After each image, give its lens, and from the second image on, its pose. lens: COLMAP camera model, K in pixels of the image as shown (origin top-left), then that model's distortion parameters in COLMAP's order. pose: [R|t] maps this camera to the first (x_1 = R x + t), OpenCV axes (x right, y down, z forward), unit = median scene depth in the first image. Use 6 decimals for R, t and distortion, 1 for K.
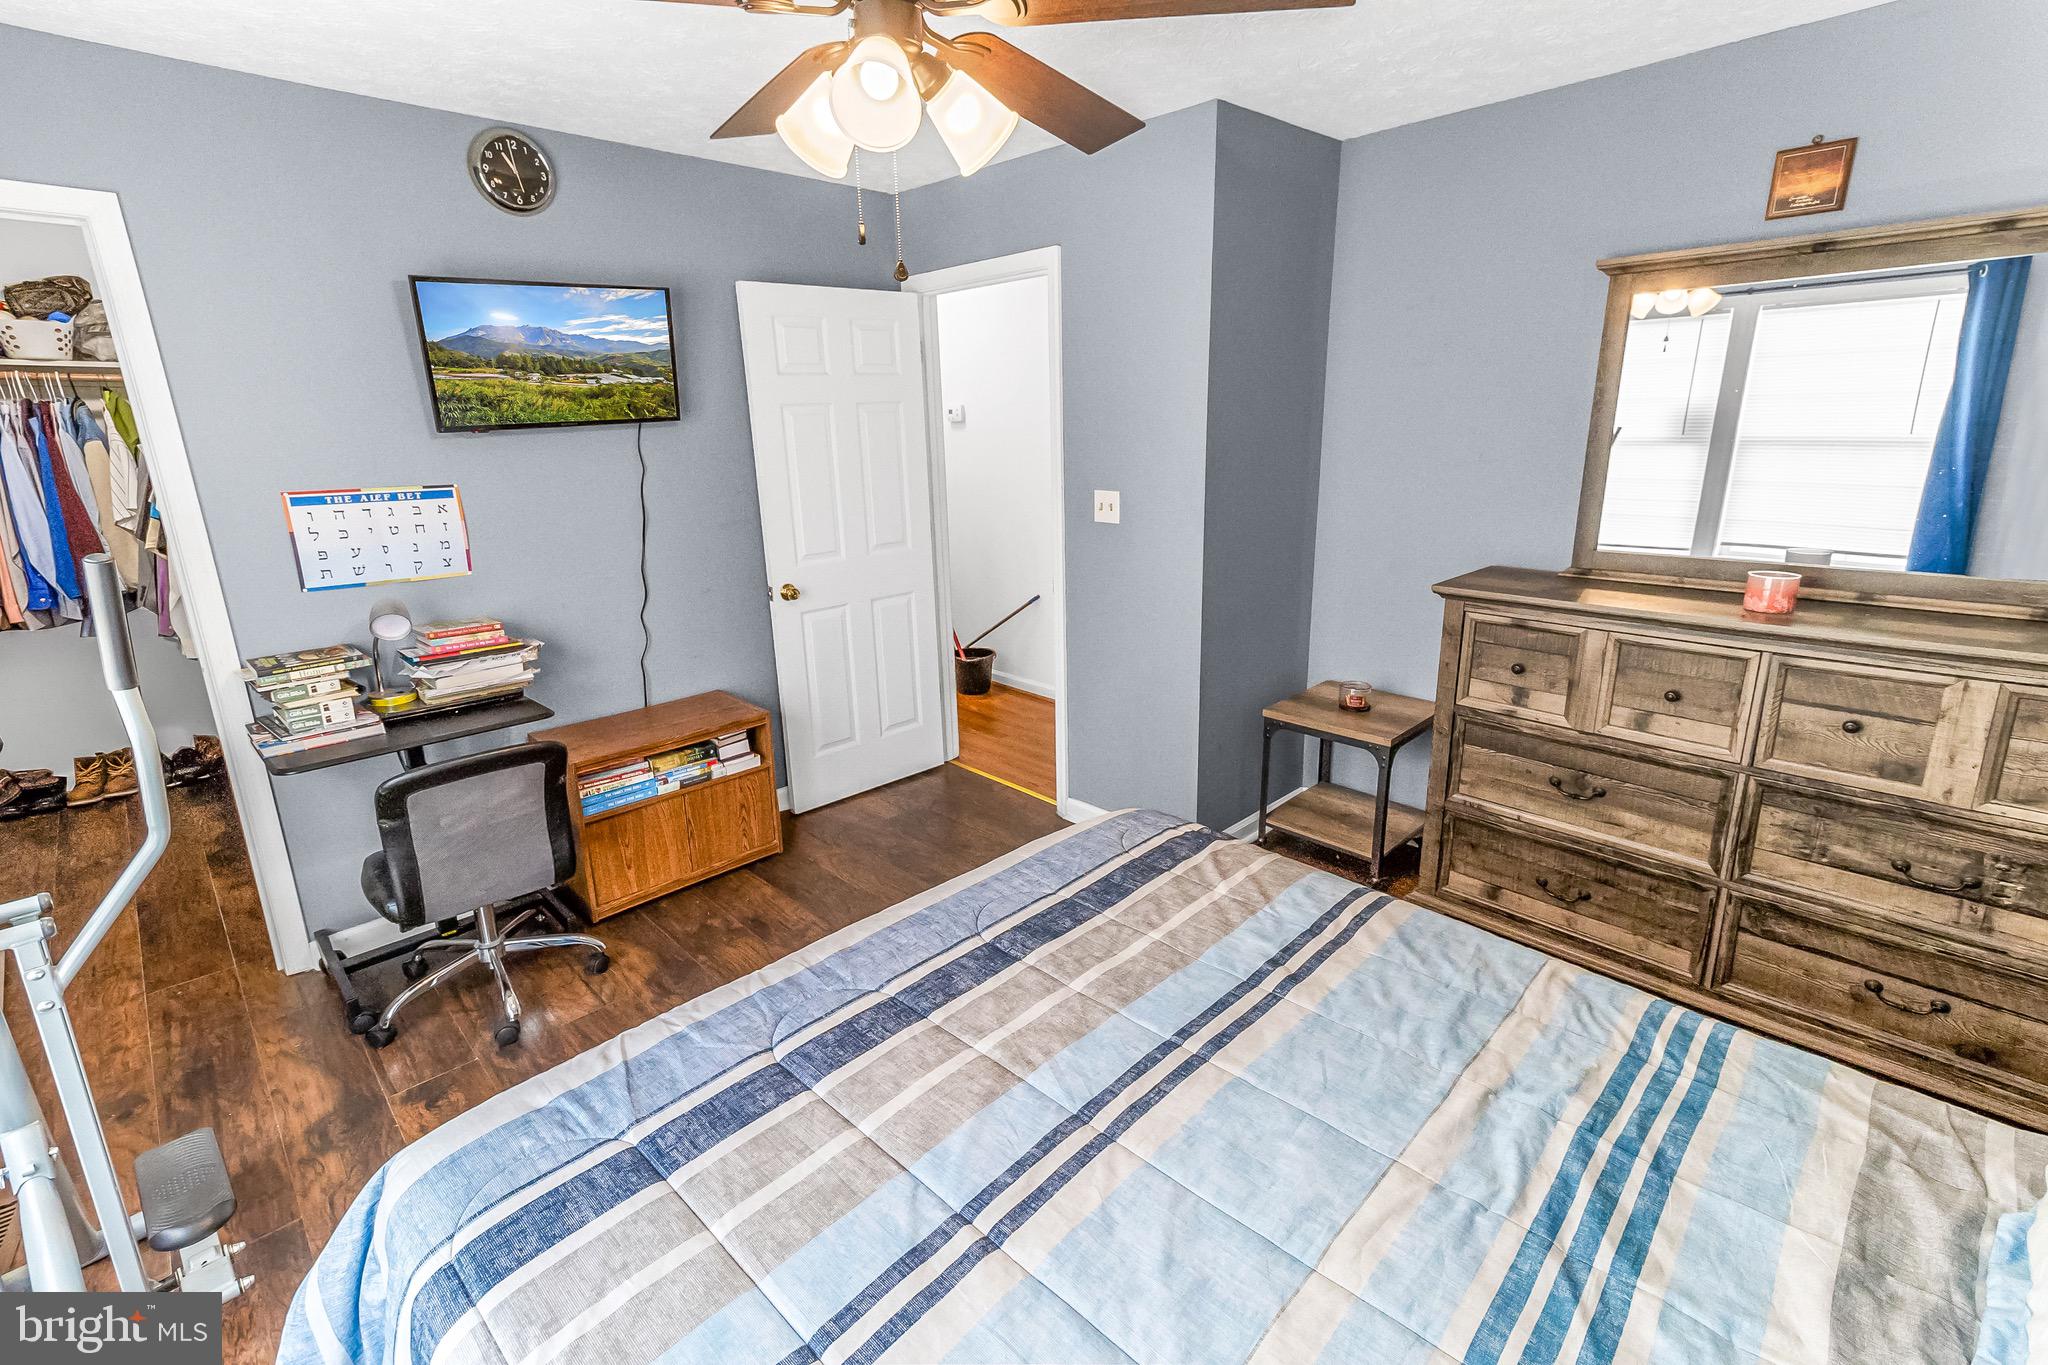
lens RADIAL K [[928.3, 0, 1034.5], [0, 928.3, 653.4], [0, 0, 1]] dist [0.020521, 0.000668]
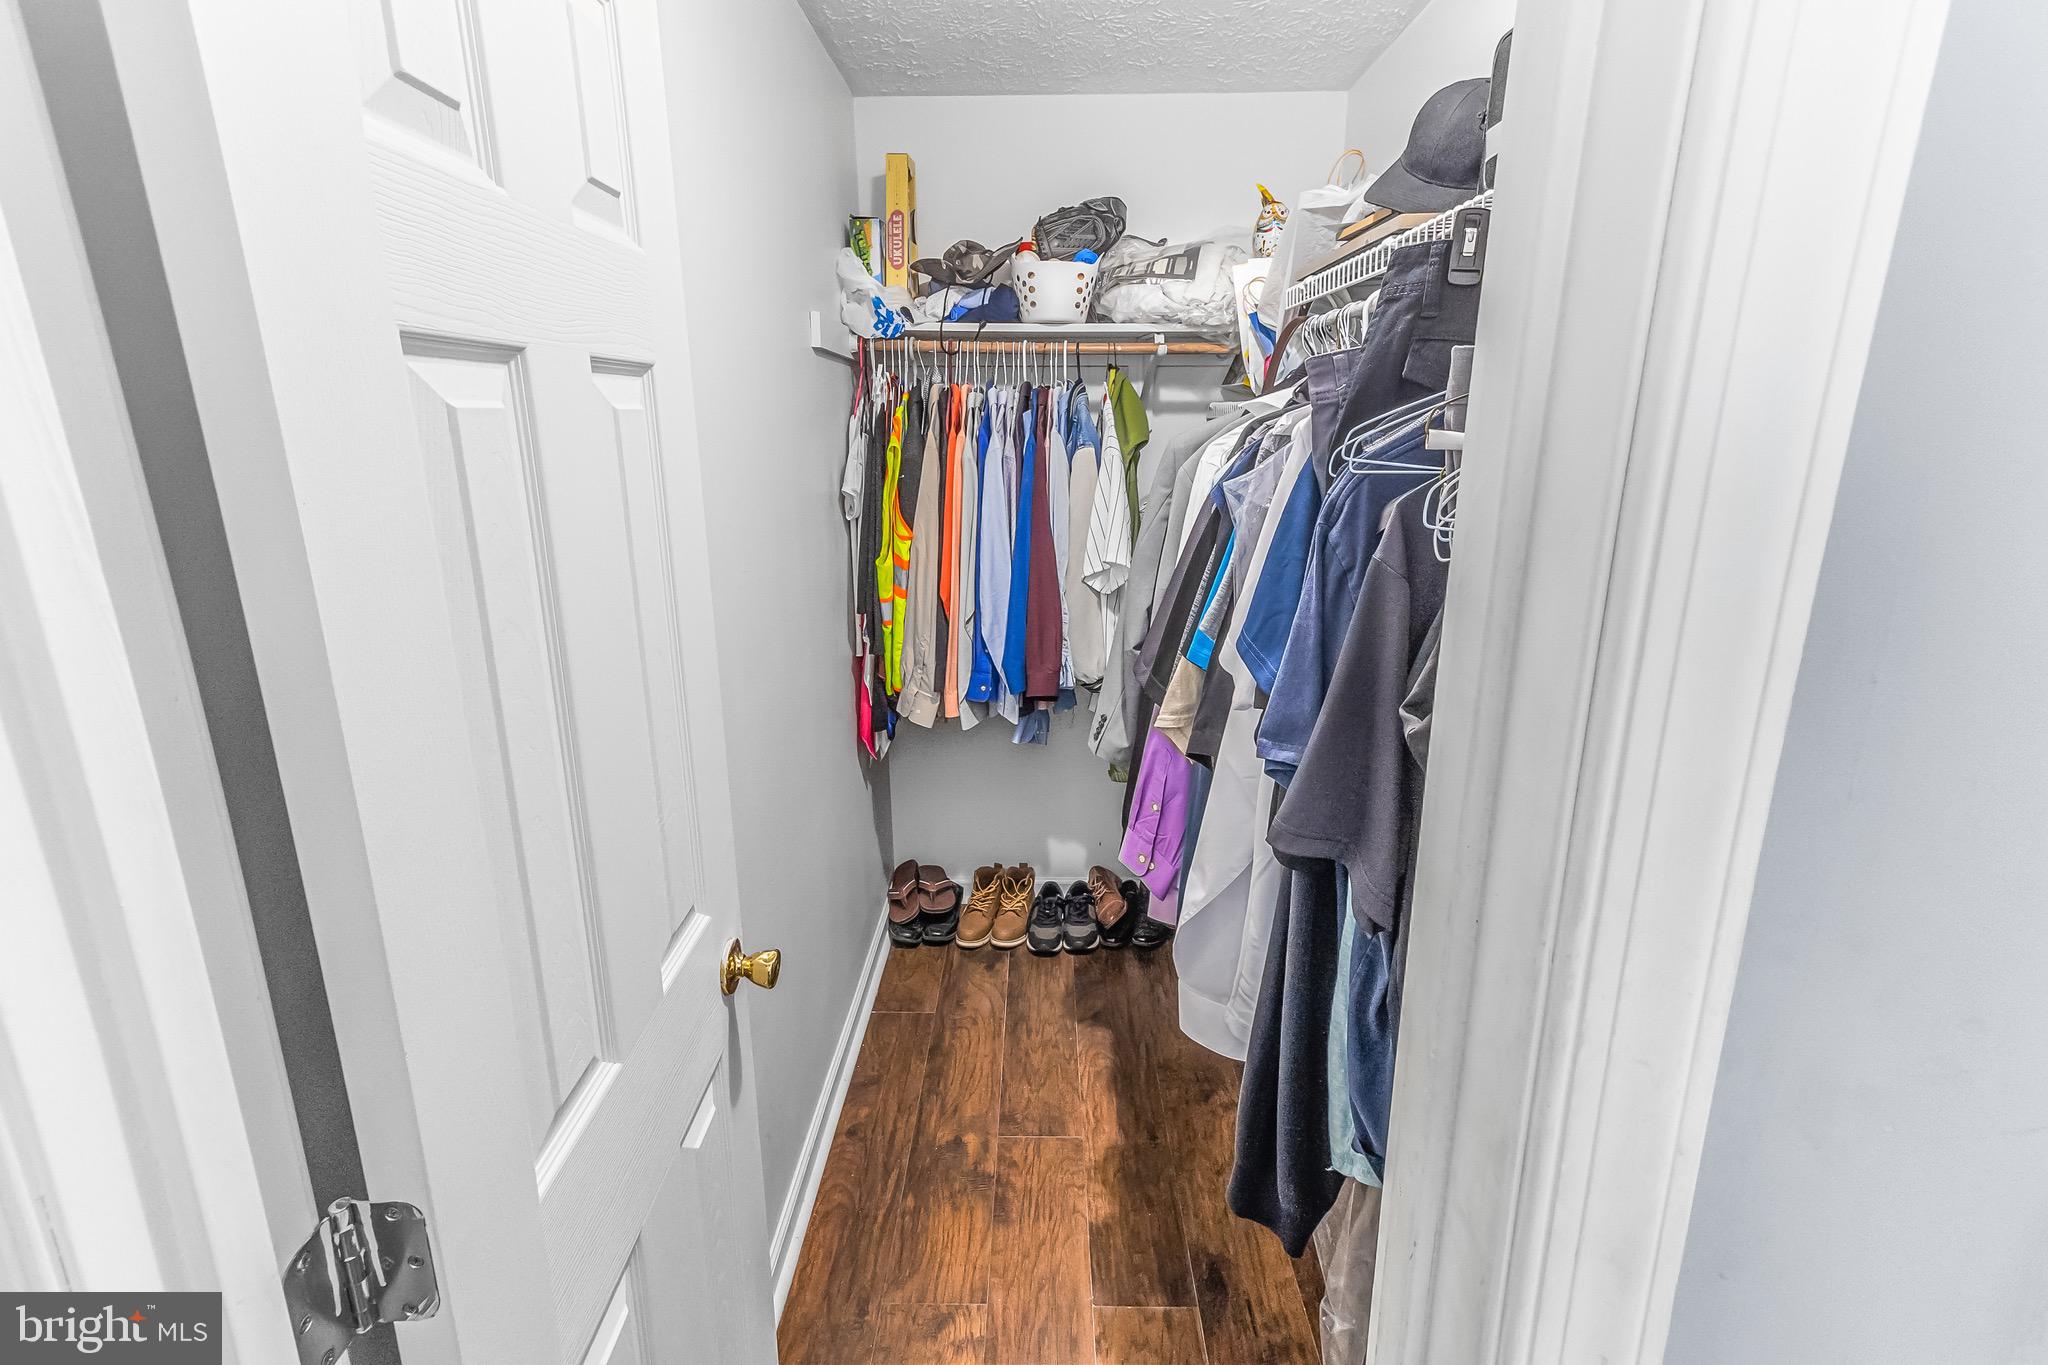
lens RADIAL K [[928.3, 0, 1034.5], [0, 928.3, 653.4], [0, 0, 1]] dist [0.020521, 0.000668]
pose [[0.704180, 0.192572, -0.683408, -0.569974], [-0.192674, 0.978228, 0.077117, -0.131993], [0.683379, 0.077371, 0.725952, 0.542003]]
